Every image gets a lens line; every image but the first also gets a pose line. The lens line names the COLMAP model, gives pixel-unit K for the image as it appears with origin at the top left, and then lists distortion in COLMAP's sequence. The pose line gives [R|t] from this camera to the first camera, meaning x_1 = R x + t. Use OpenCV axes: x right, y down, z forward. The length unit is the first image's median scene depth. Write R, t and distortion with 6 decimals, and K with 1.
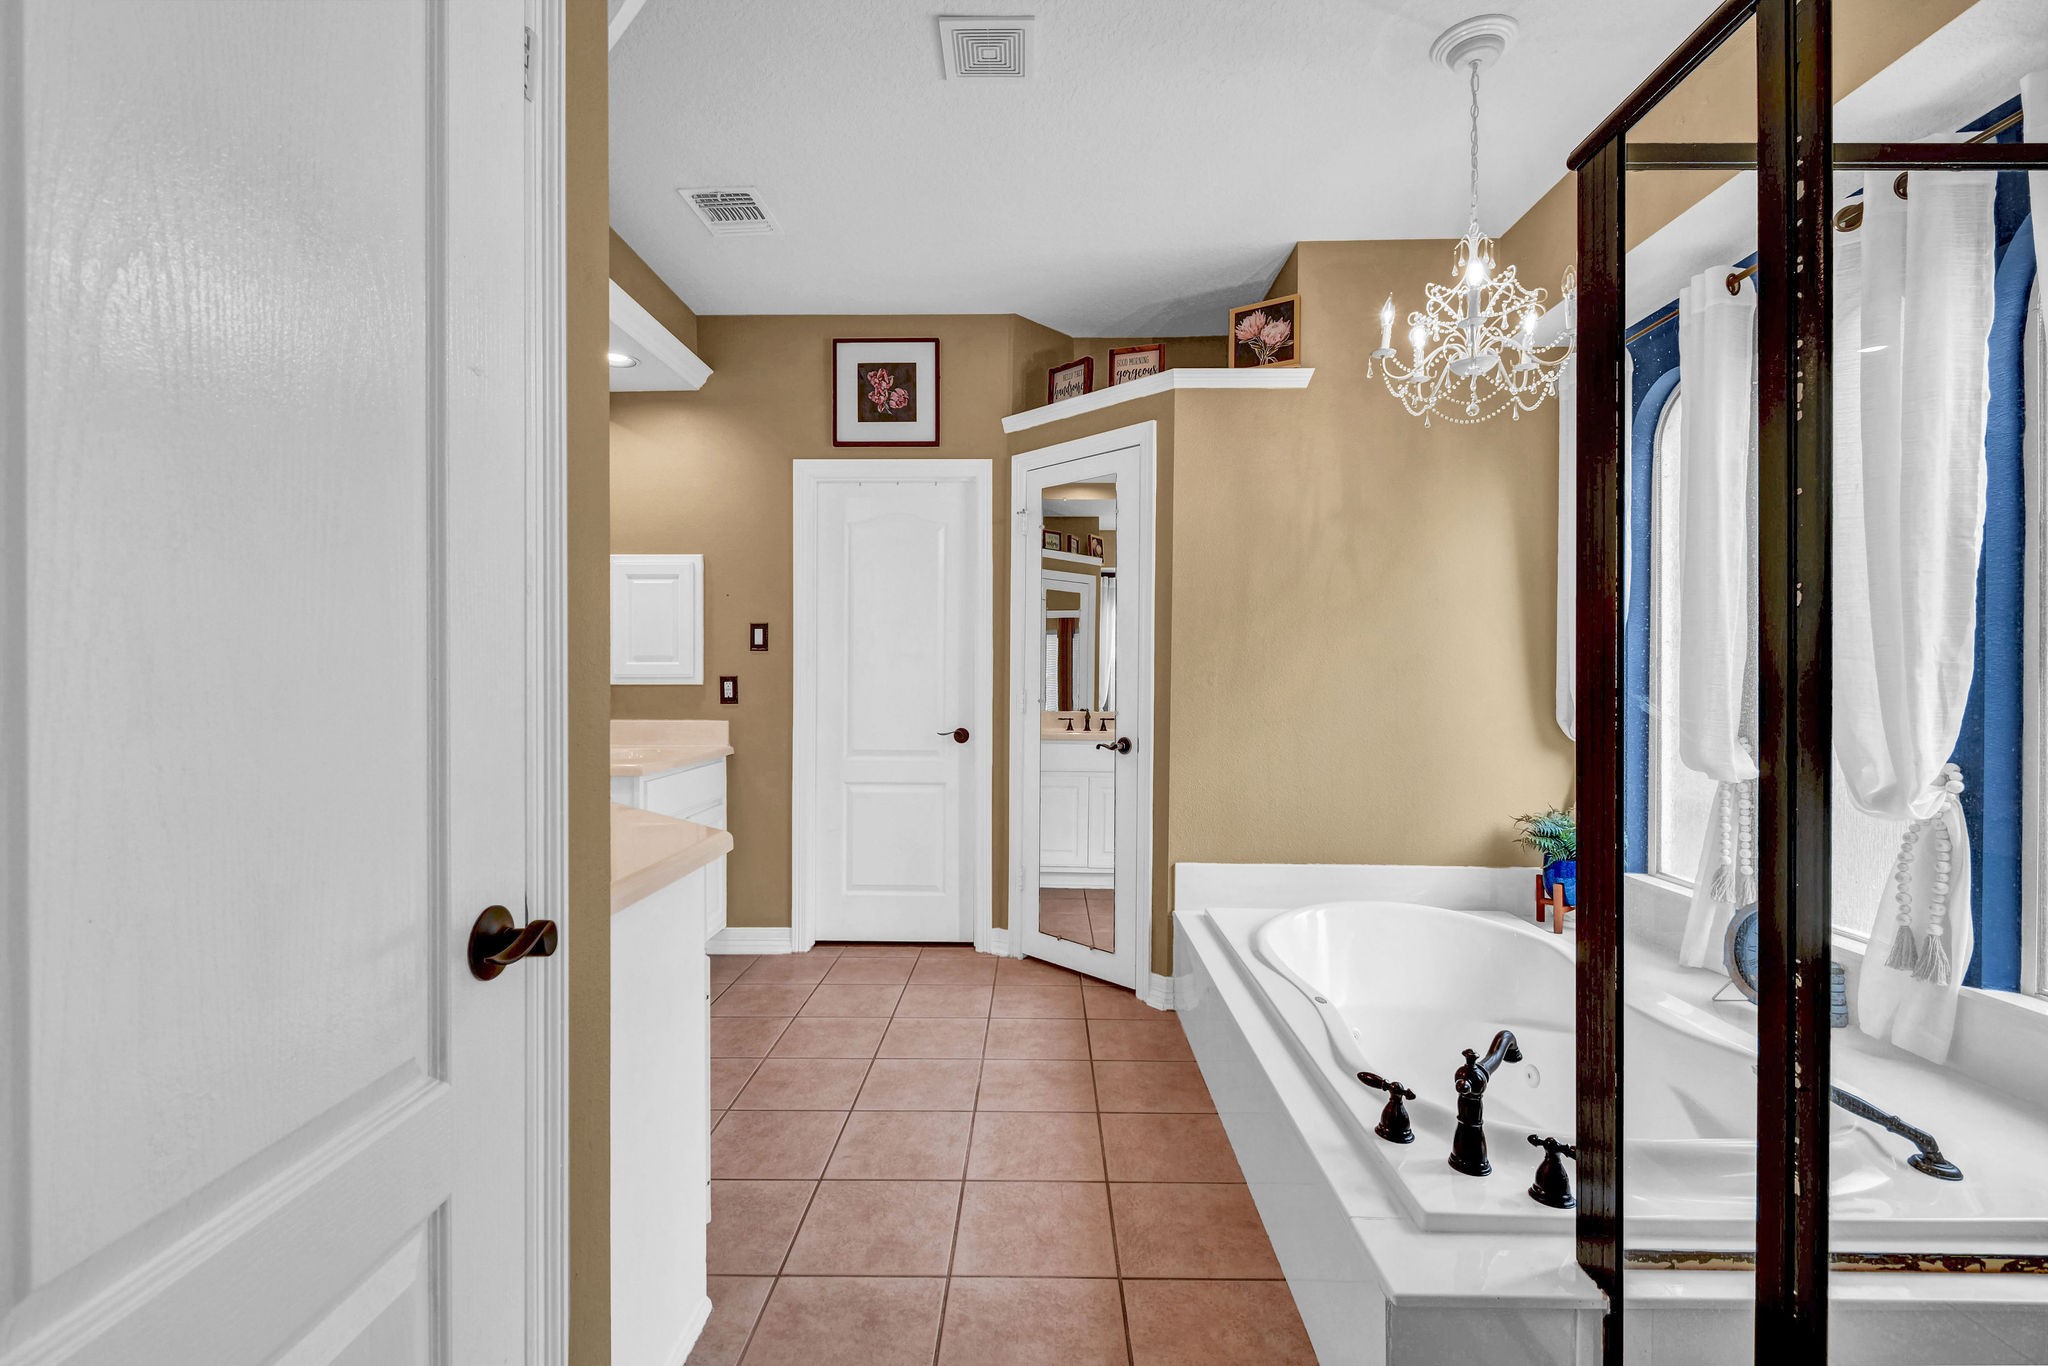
lens RADIAL K [[909.3, 0, 1026.8], [0, 909.3, 677.6], [0, 0, 1]] dist [0.010231, -0.003934]
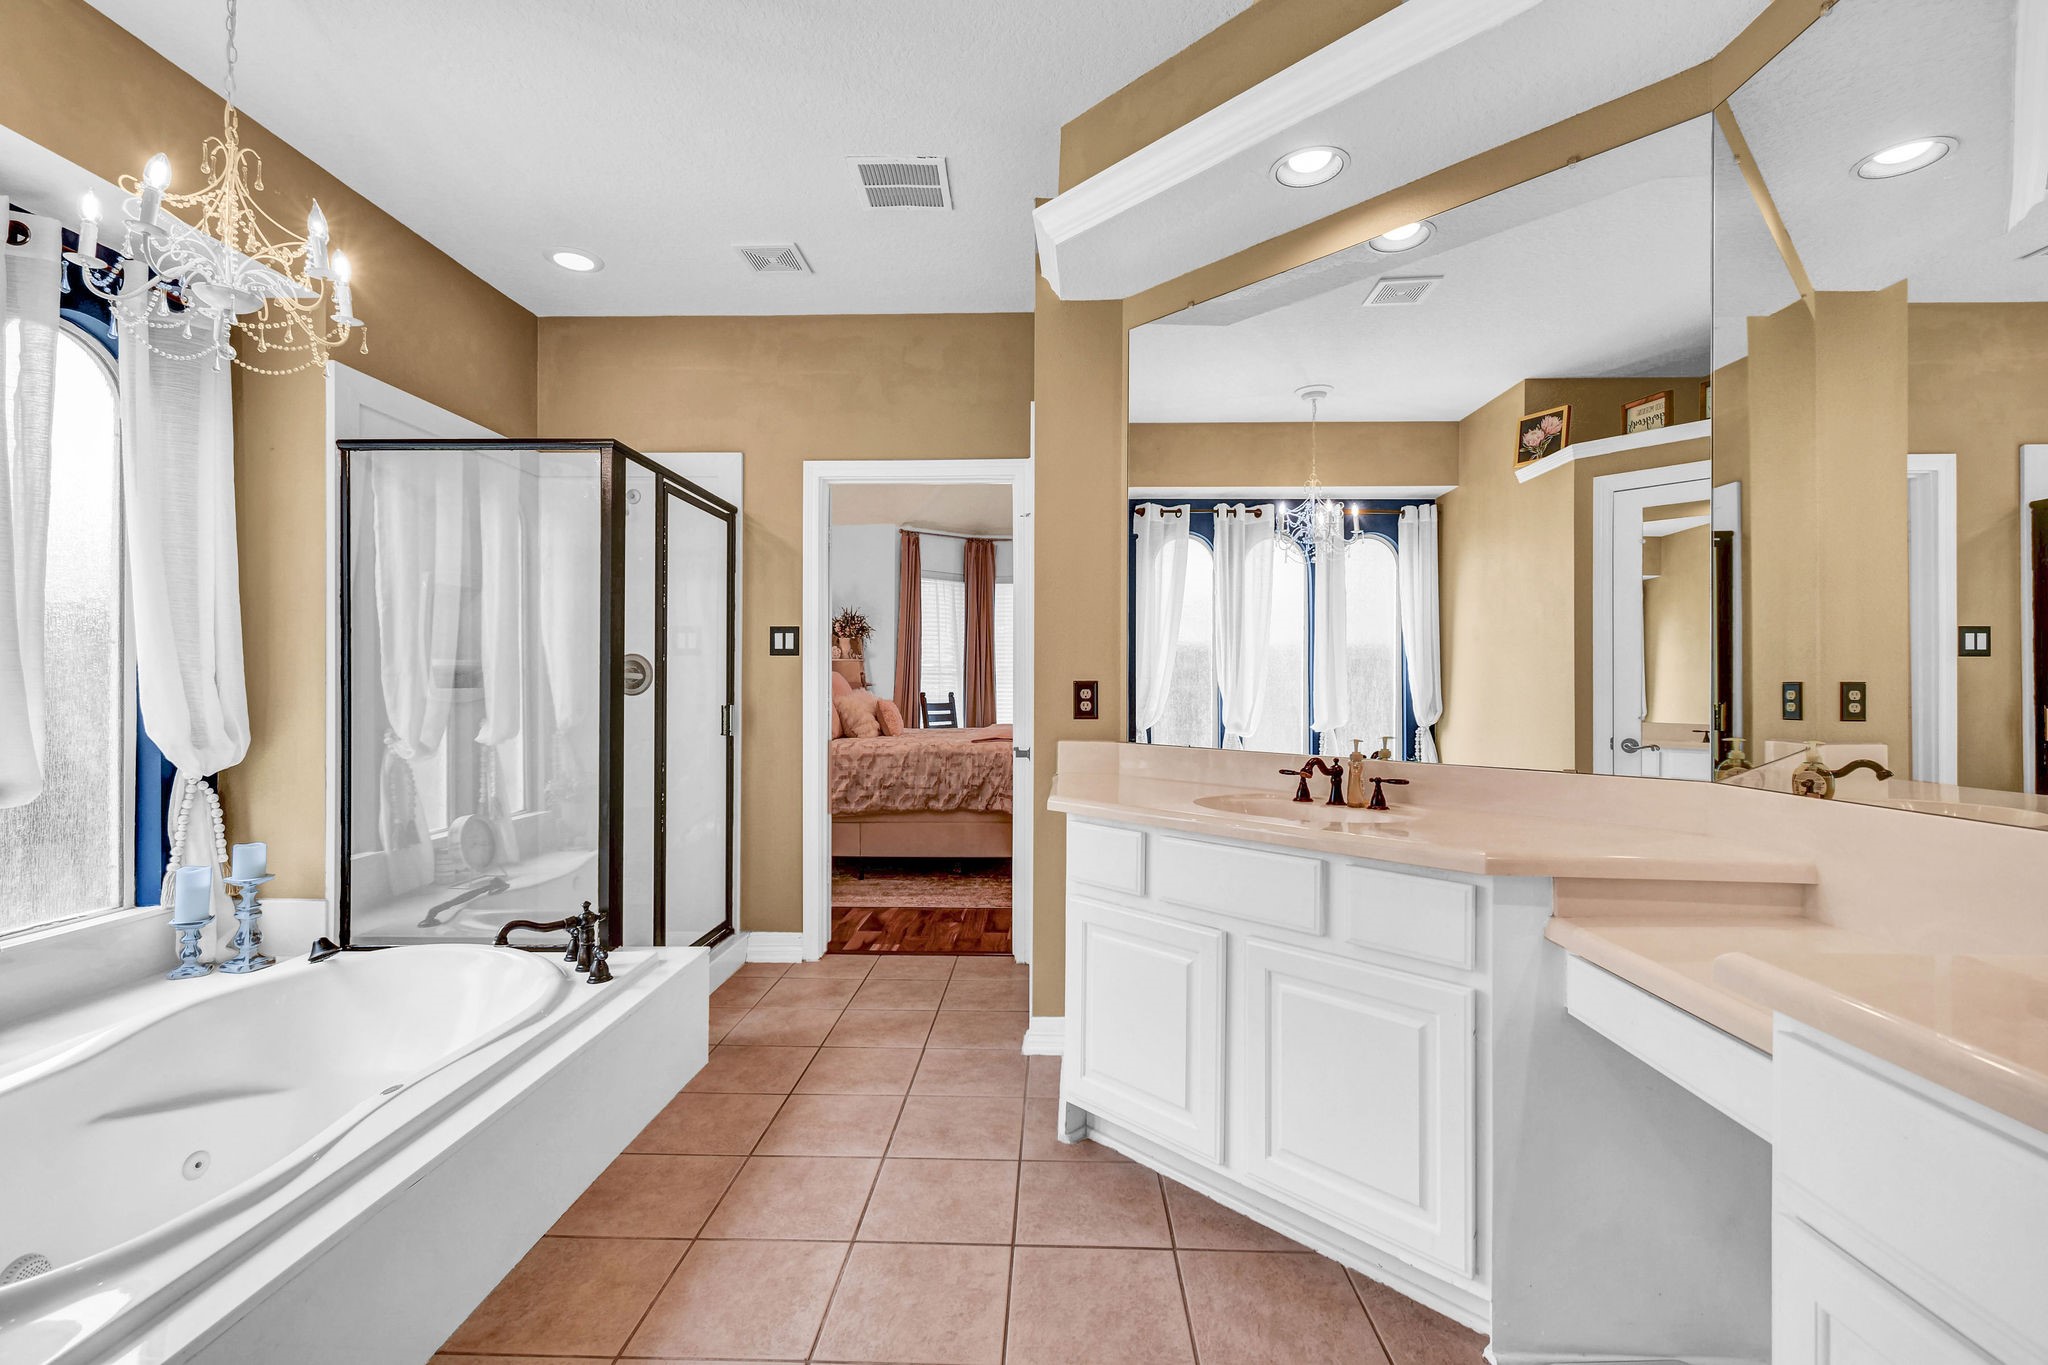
lens RADIAL K [[909.3, 0, 1025.1], [0, 909.3, 683.2], [0, 0, 1]] dist [0.010231, -0.003934]
pose [[-0.999766, -0.000558, 0.021623, -0.237195], [-0.000485, 0.999994, 0.003390, -0.001670], [-0.021625, 0.003378, -0.999760, 1.745755]]
